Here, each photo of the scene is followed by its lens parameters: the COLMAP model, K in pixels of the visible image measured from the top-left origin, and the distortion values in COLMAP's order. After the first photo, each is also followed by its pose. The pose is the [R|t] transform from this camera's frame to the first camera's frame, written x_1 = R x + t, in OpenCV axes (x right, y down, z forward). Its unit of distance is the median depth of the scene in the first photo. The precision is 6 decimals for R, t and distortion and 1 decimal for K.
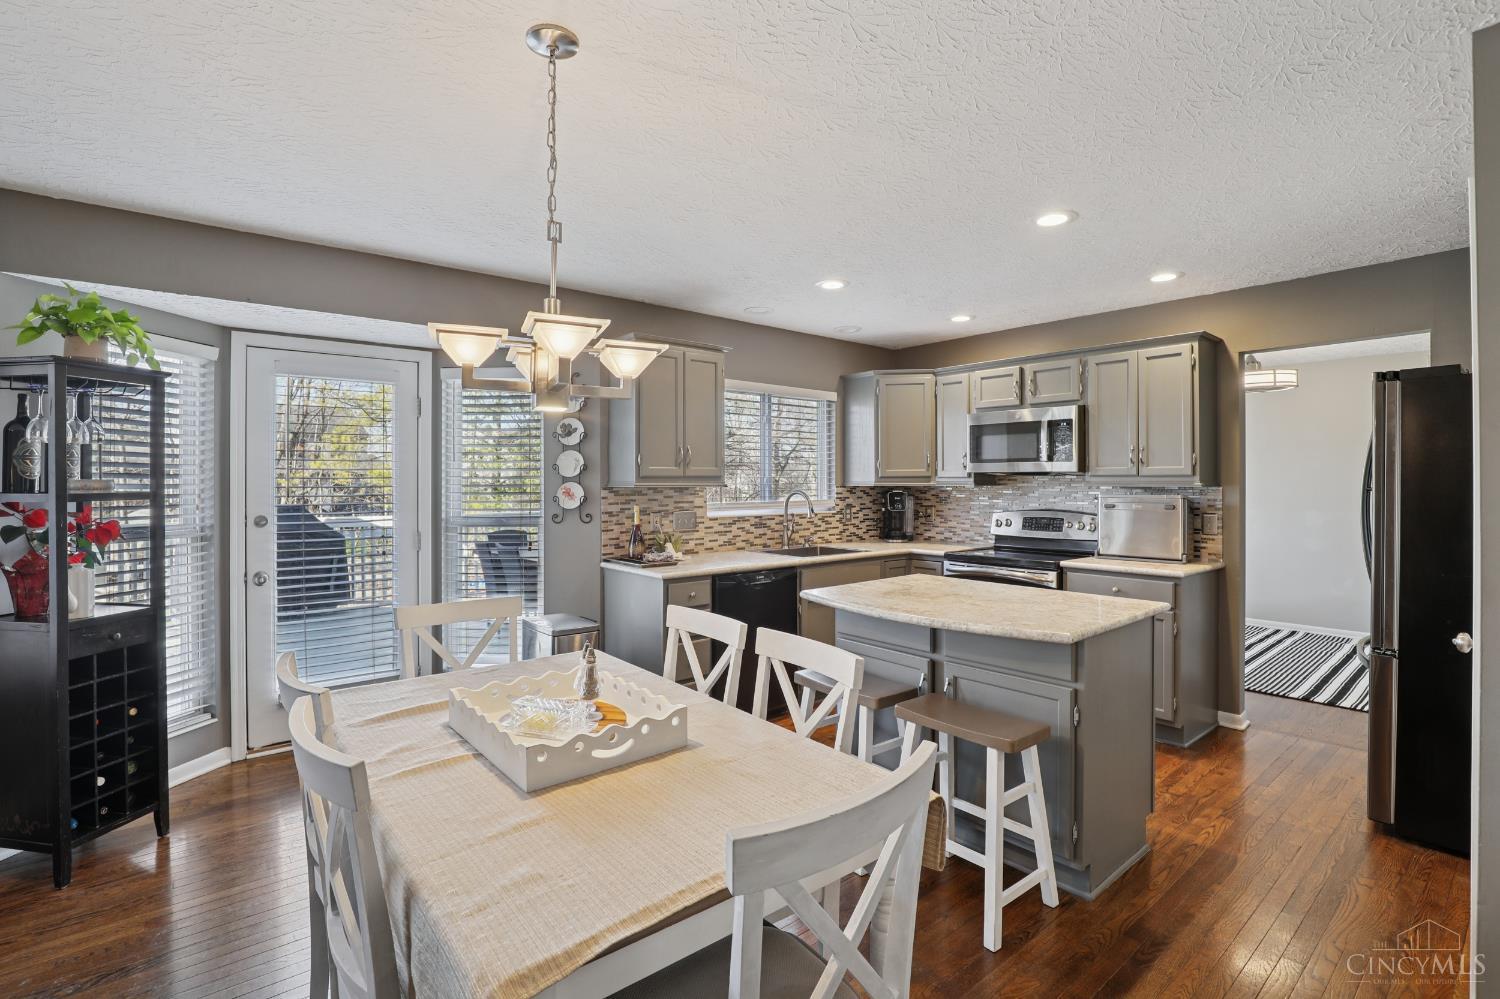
lens RADIAL K [[689.7, 0, 754.3], [0, 689.7, 482.5], [0, 0, 1]] dist [-0.028361, 0.003109]
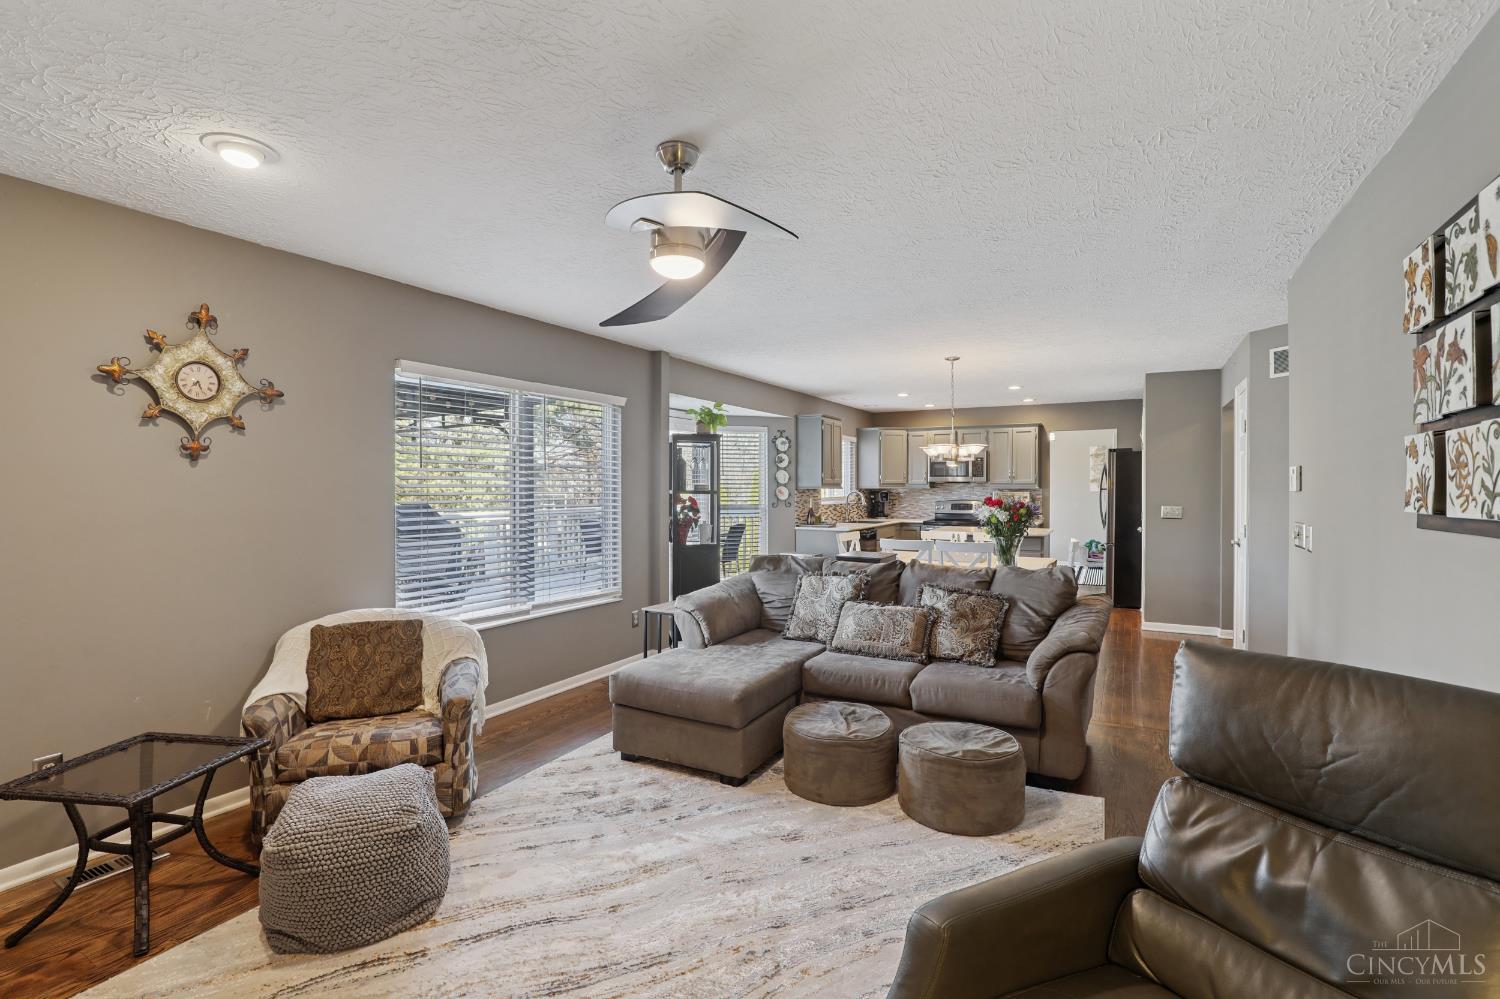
lens RADIAL K [[689.7, 0, 746.4], [0, 689.7, 494.0], [0, 0, 1]] dist [-0.028361, 0.003109]
pose [[0.931712, -0.003394, 0.363181, -1.049984], [-0.000055, 0.999955, 0.009487, 0.002831], [-0.363197, -0.008860, 0.931670, -0.774931]]
